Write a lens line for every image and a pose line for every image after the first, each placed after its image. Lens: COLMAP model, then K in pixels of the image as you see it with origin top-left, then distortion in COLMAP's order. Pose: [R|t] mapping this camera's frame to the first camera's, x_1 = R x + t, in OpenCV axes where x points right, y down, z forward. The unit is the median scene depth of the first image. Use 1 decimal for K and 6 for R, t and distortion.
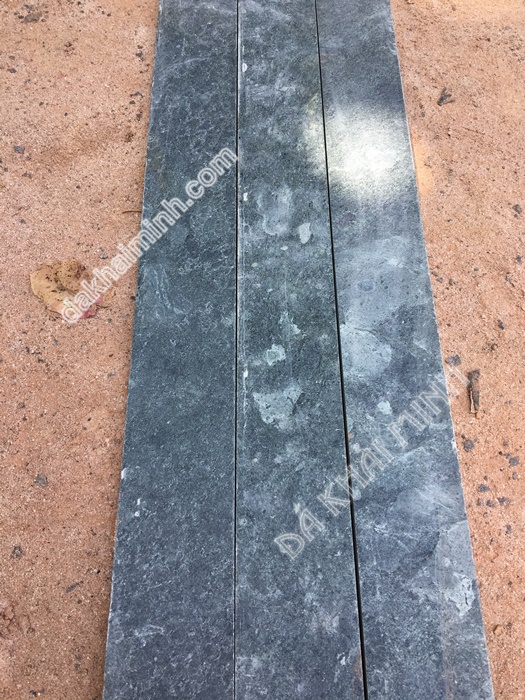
lens RADIAL K [[593.6, 0, 262.5], [0, 593.6, 350.0], [0, 0, 1]] dist [0.094504, -0.172091]
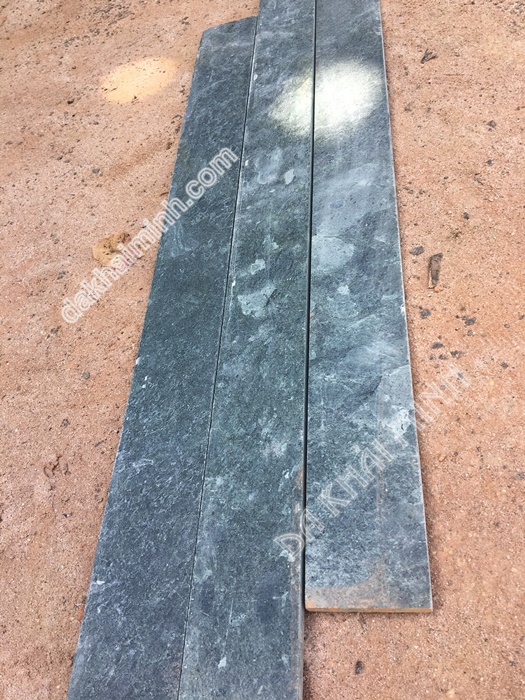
lens RADIAL K [[593.6, 0, 262.5], [0, 593.6, 350.0], [0, 0, 1]] dist [0.094504, -0.172091]
pose [[0.940276, -0.121295, -0.318070, 0.398187], [0.069484, 0.983080, -0.169485, 0.383966], [0.333246, 0.137262, 0.932795, -0.107509]]
